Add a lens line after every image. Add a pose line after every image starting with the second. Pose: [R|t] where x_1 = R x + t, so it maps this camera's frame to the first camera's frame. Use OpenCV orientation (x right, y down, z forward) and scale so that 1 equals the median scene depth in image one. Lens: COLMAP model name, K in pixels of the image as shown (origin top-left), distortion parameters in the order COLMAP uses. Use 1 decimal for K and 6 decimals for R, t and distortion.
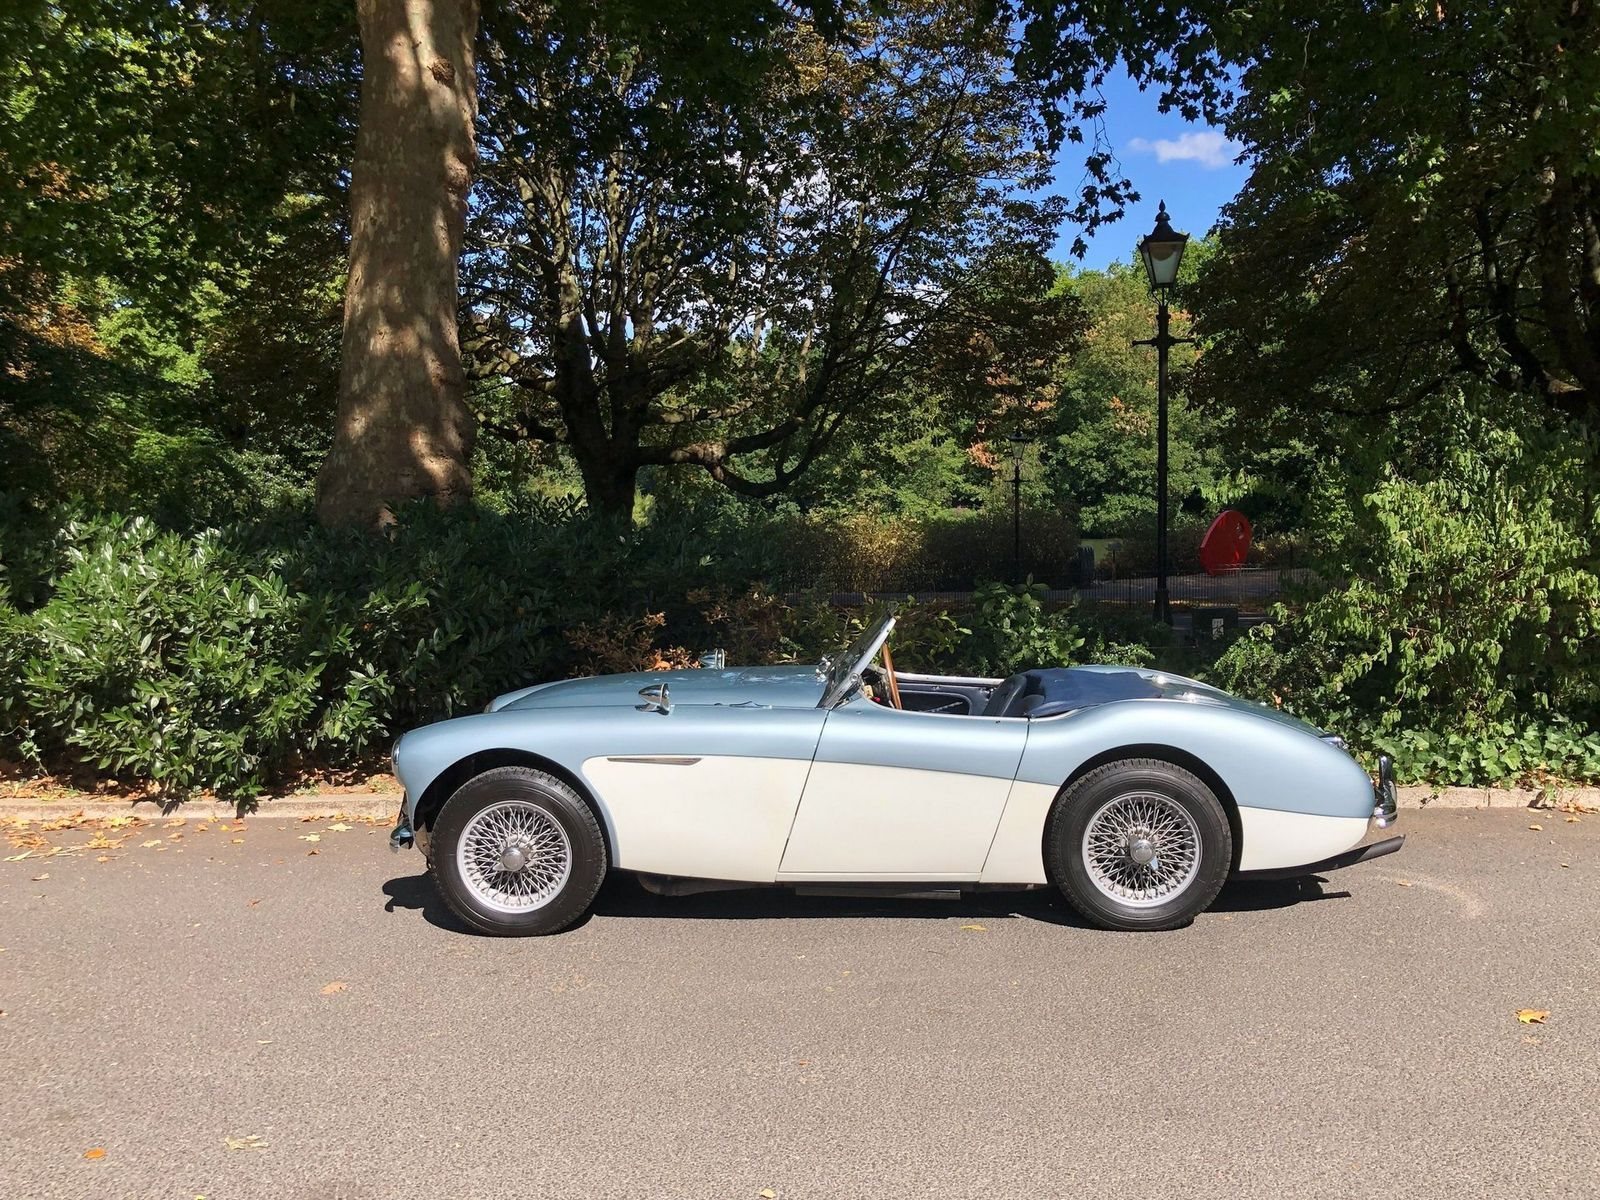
lens RADIAL K [[1375.2, 0, 822.8], [0, 1375.2, 707.2], [0, 0, 1]] dist [0.014078, 0.000676]
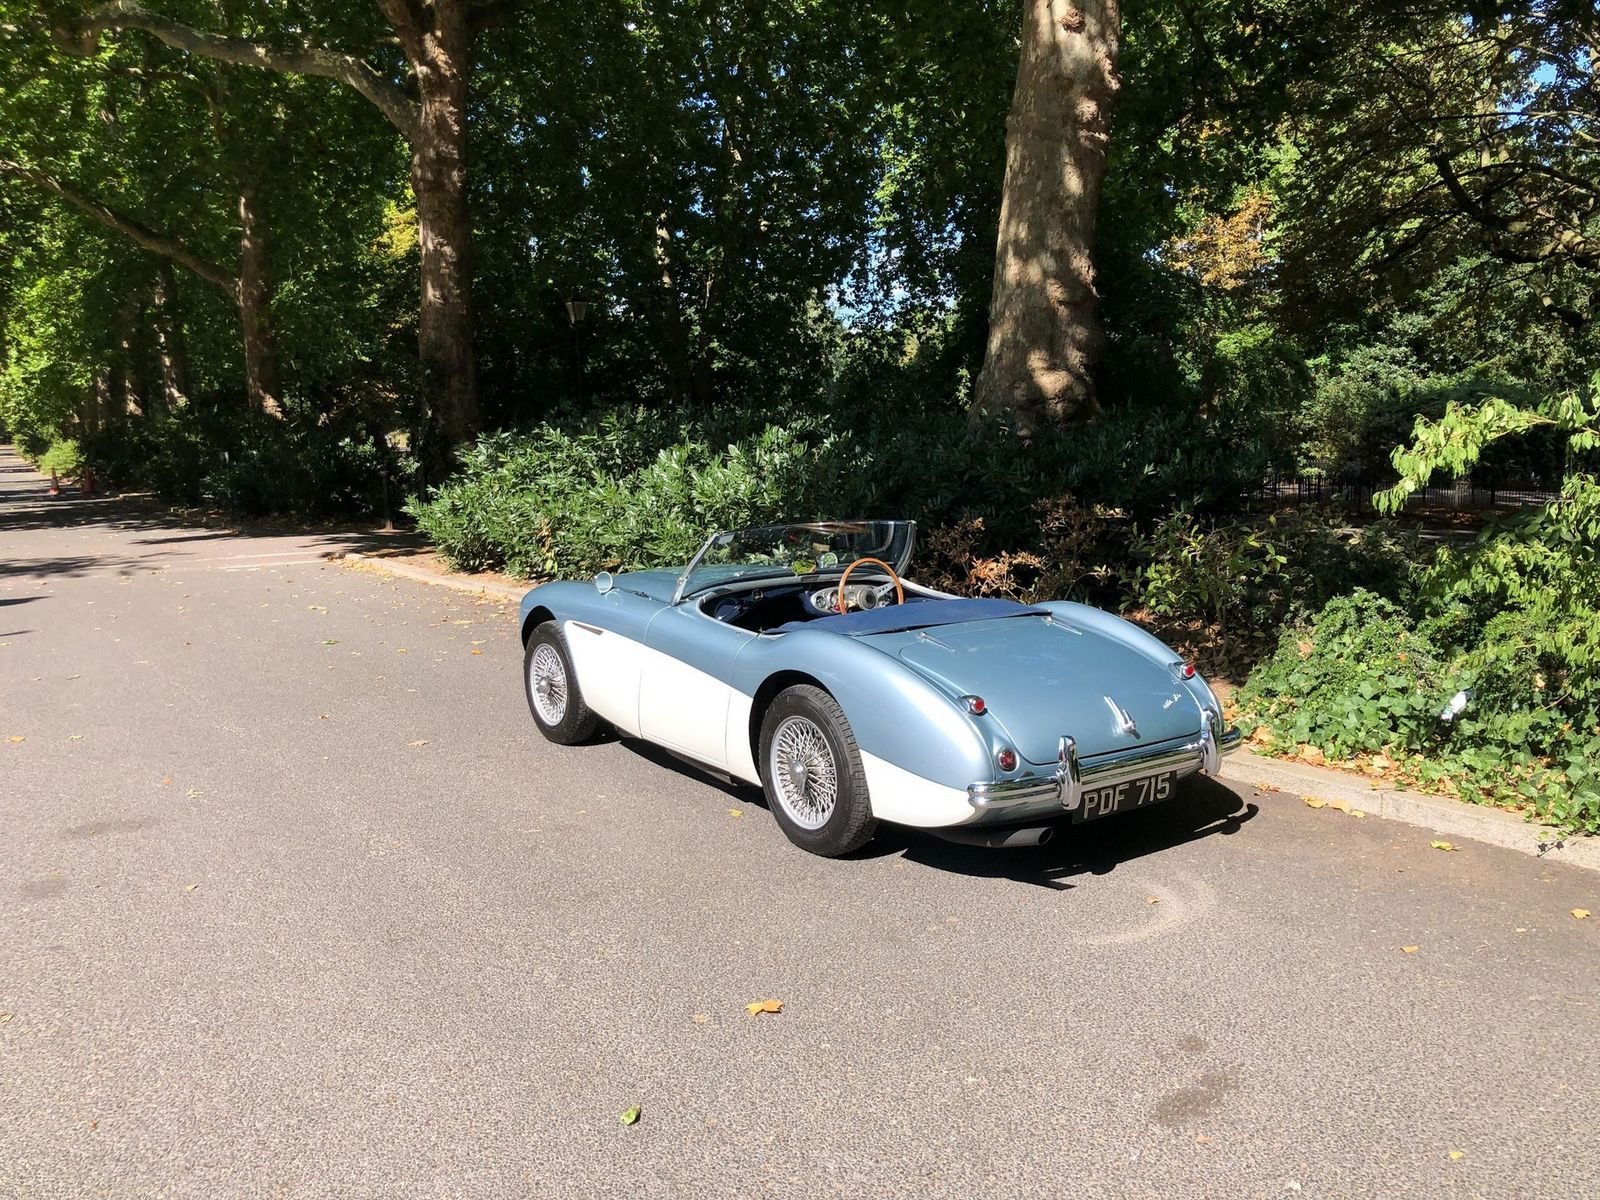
lens RADIAL K [[1298.5, 0, 761.9], [0, 1298.5, 611.9], [0, 0, 1]] dist [0.016175, -0.011405]
pose [[0.610474, 0.113137, -0.783915, 0.618132], [-0.097220, 0.992965, 0.067597, -0.048691], [0.786047, 0.034946, 0.617178, 0.235906]]
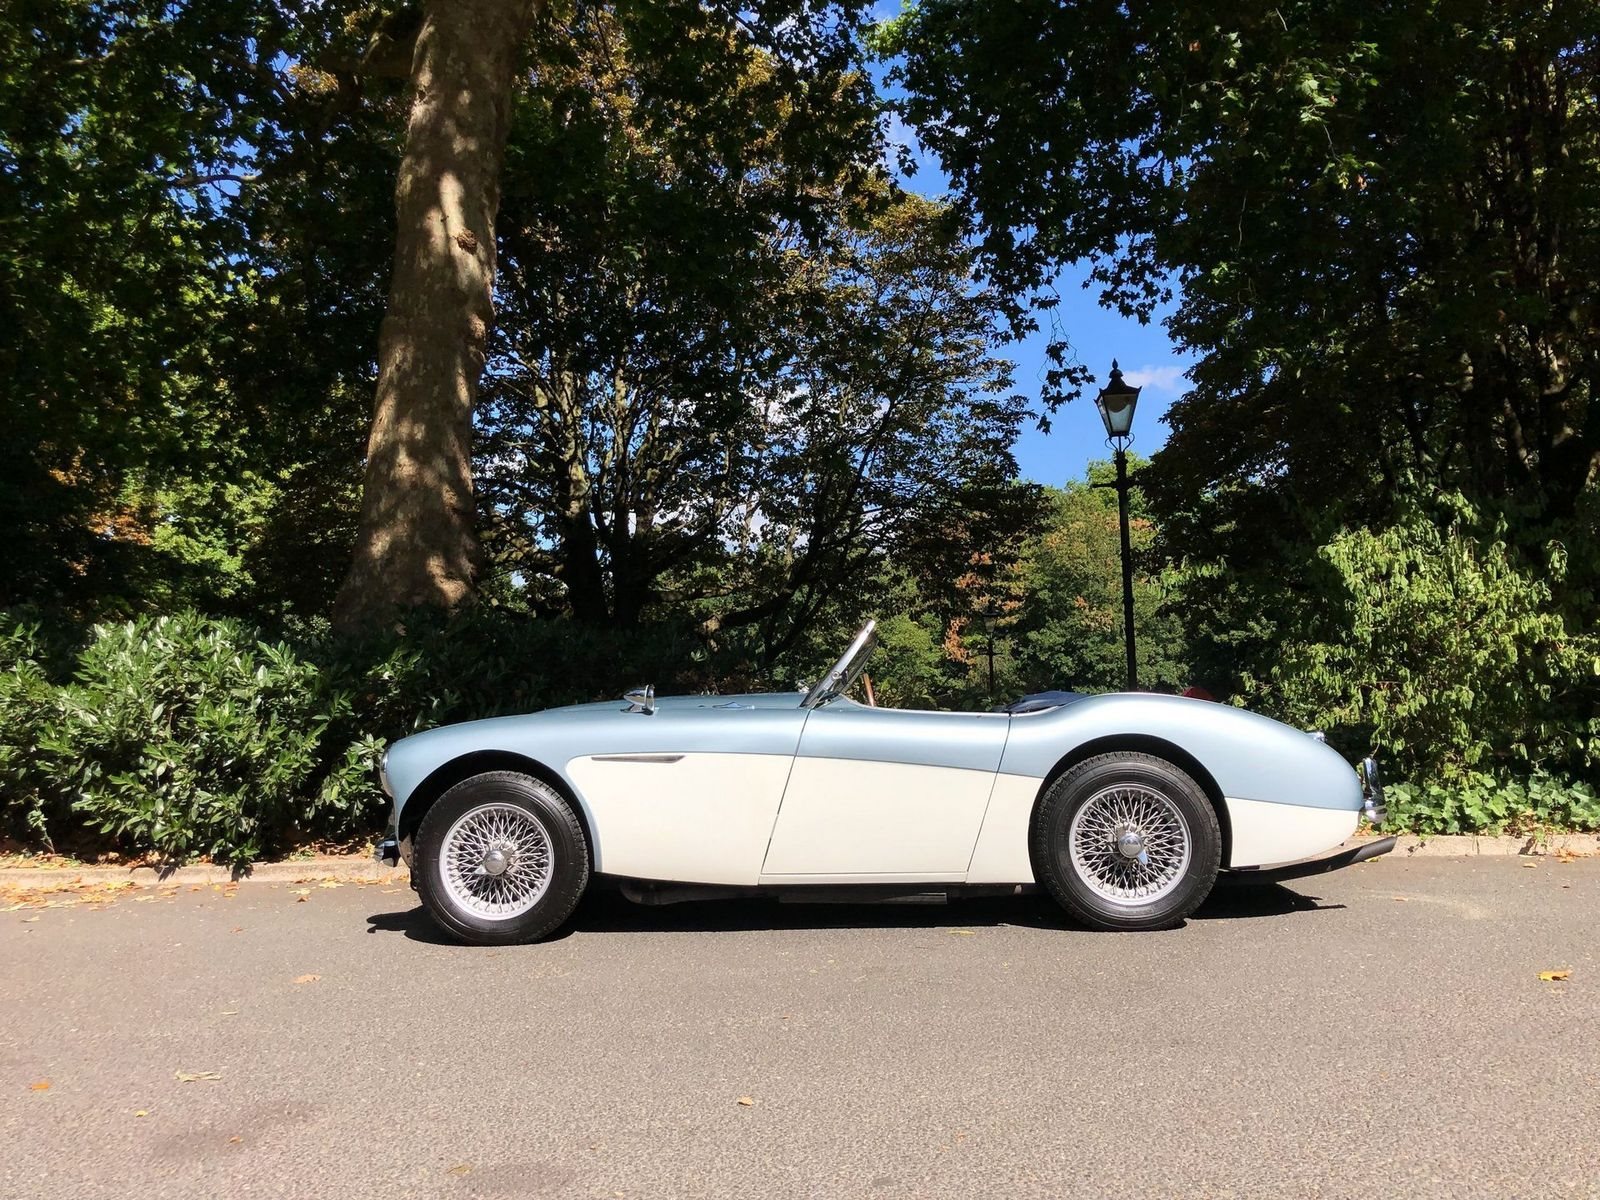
lens RADIAL K [[1298.5, 0, 782.1], [0, 1298.5, 640.8], [0, 0, 1]] dist [0.016175, -0.011405]
pose [[0.999753, -0.007569, -0.020888, 0.002054], [0.003400, 0.981226, -0.192830, 0.089315], [0.021955, 0.192712, 0.981010, 0.033207]]
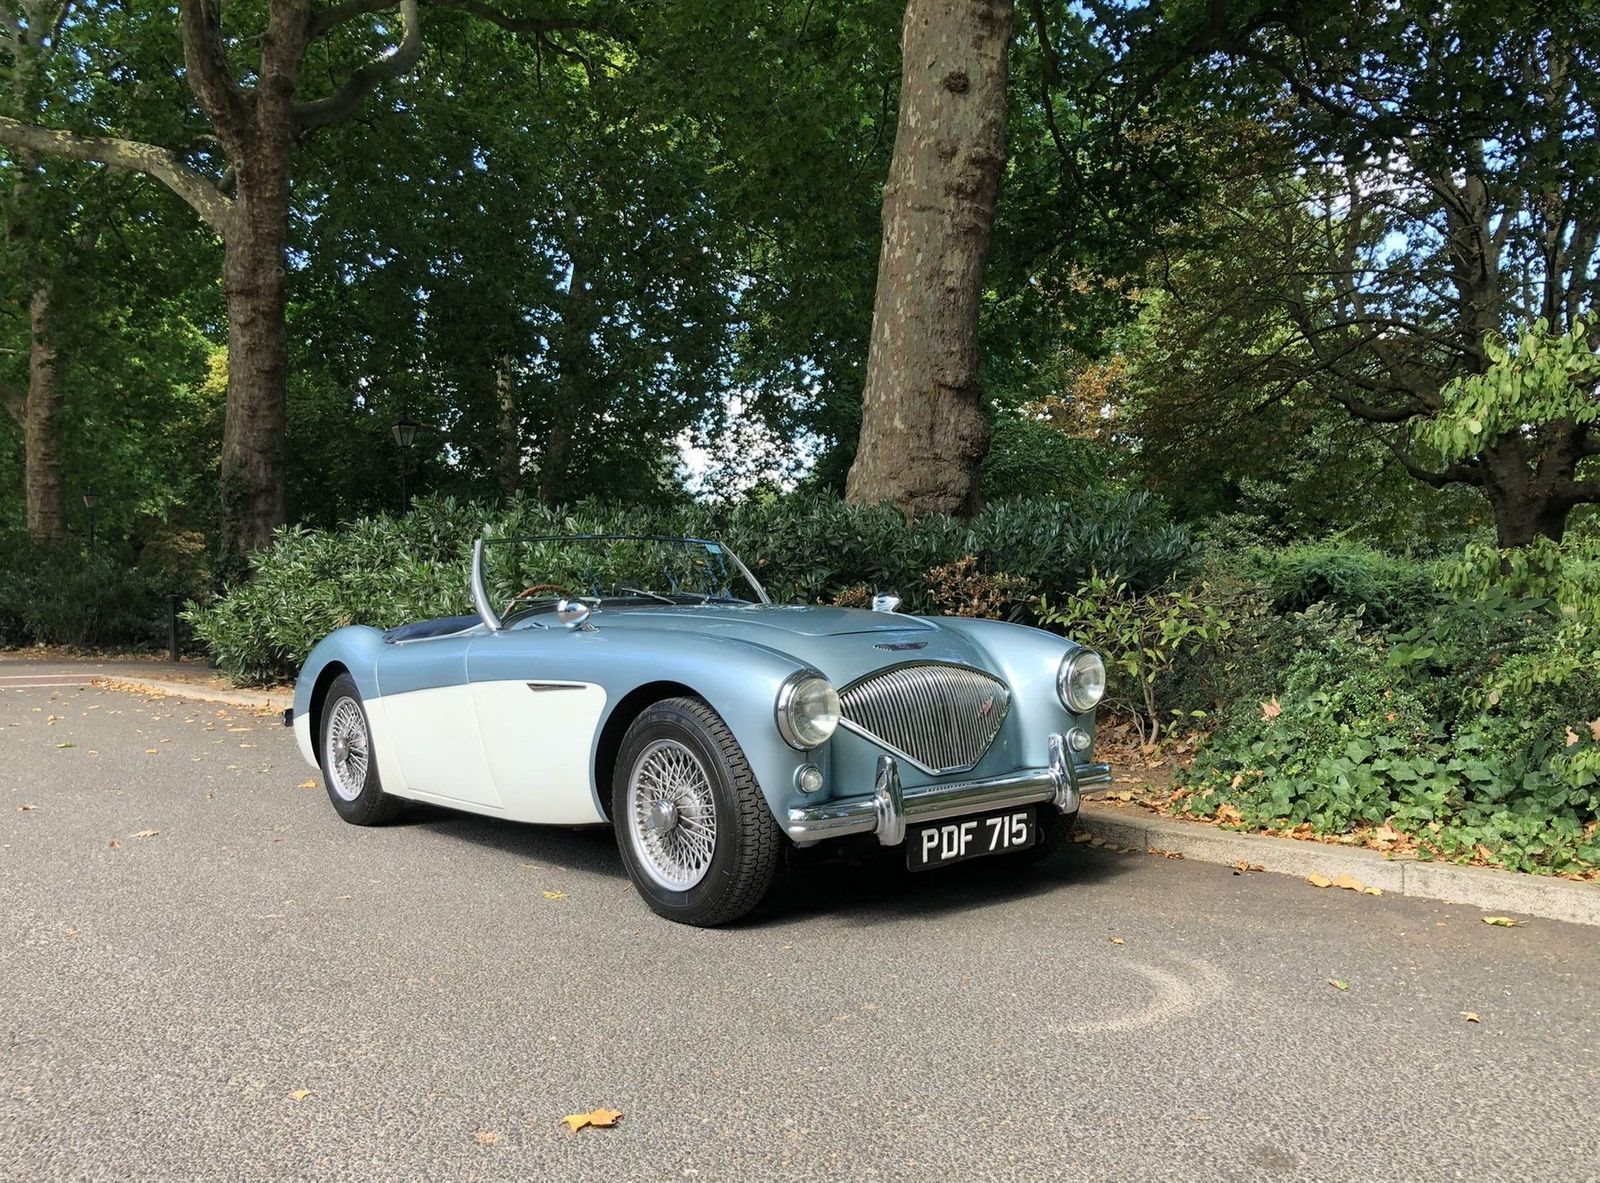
lens RADIAL K [[1380.9, 0, 742.5], [0, 1380.9, 636.7], [0, 0, 1]] dist [0.008771, 0.008709]
pose [[0.686018, 0.038490, -0.726566, 0.518580], [-0.114811, 0.991815, -0.055861, 0.026253], [0.718469, 0.121740, 0.684822, 0.323692]]
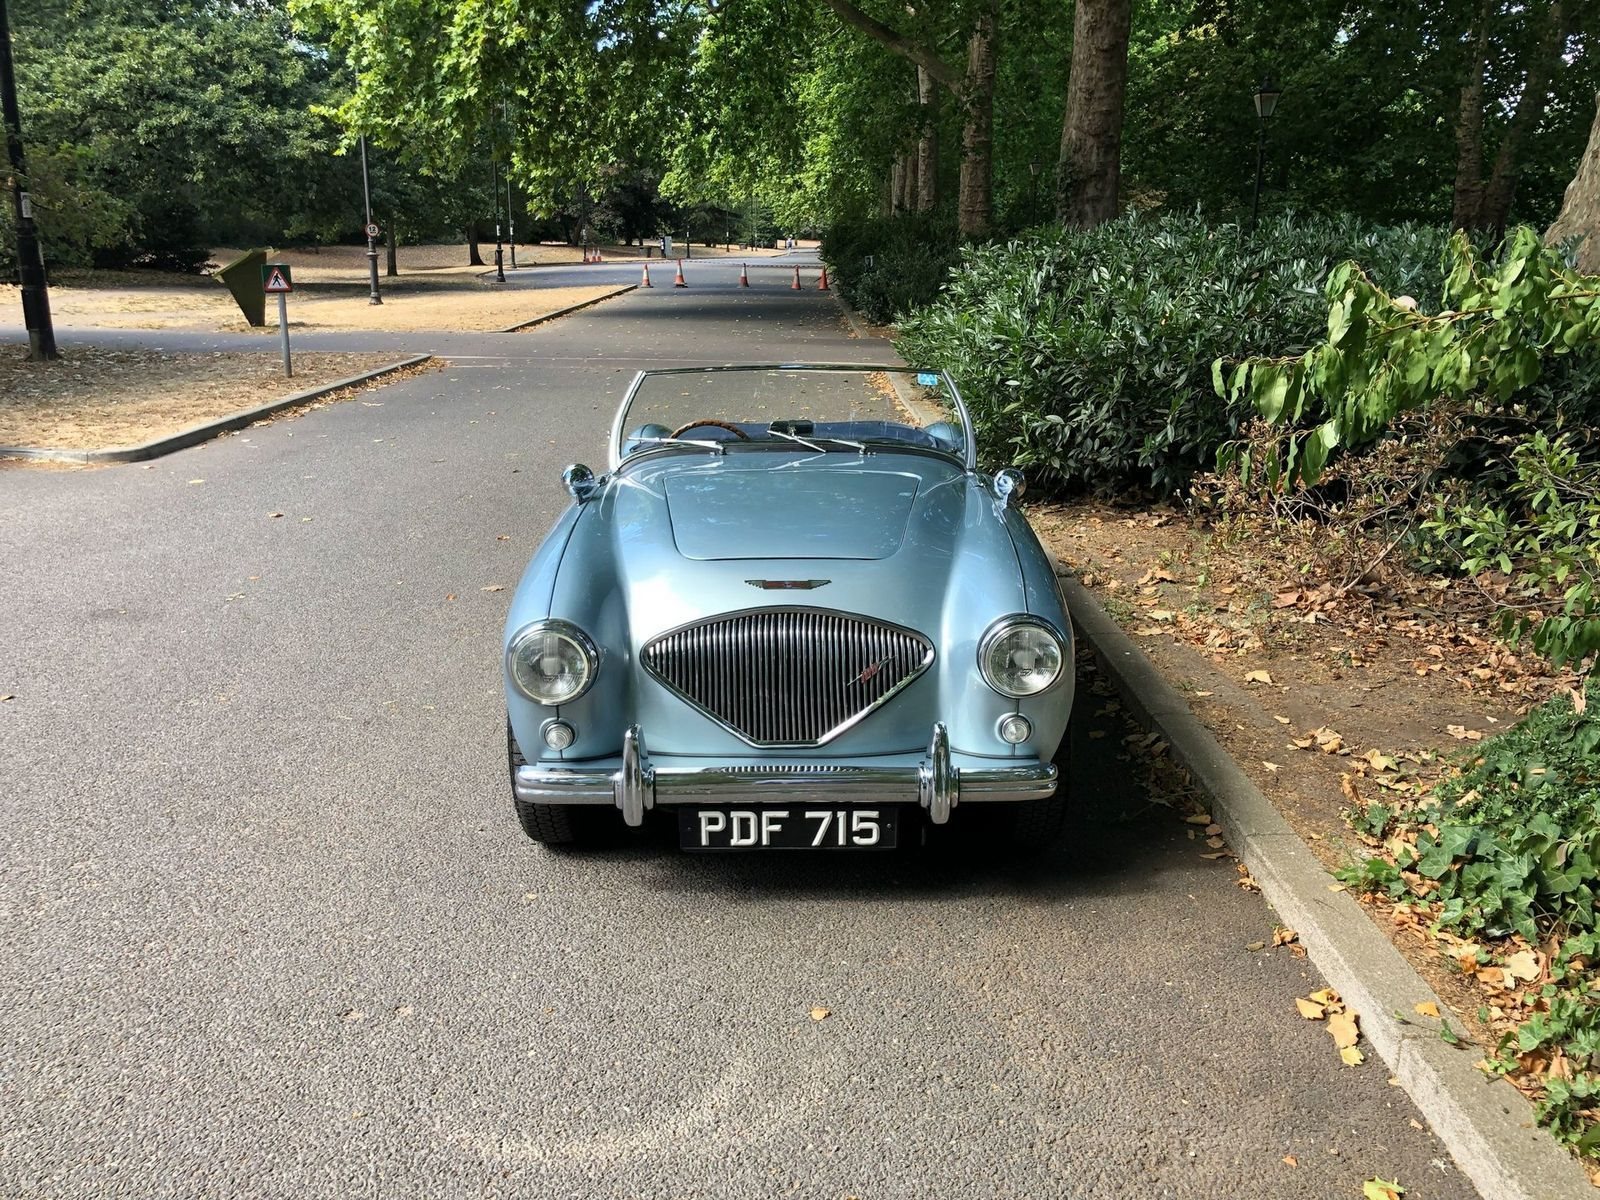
lens RADIAL K [[1298.5, 0, 755.0], [0, 1298.5, 604.0], [0, 0, 1]] dist [0.016175, -0.011405]
pose [[0.082556, 0.280736, -0.956228, 0.574502], [-0.148745, 0.952227, 0.266719, -0.106960], [0.985424, 0.120215, 0.120370, 0.664271]]
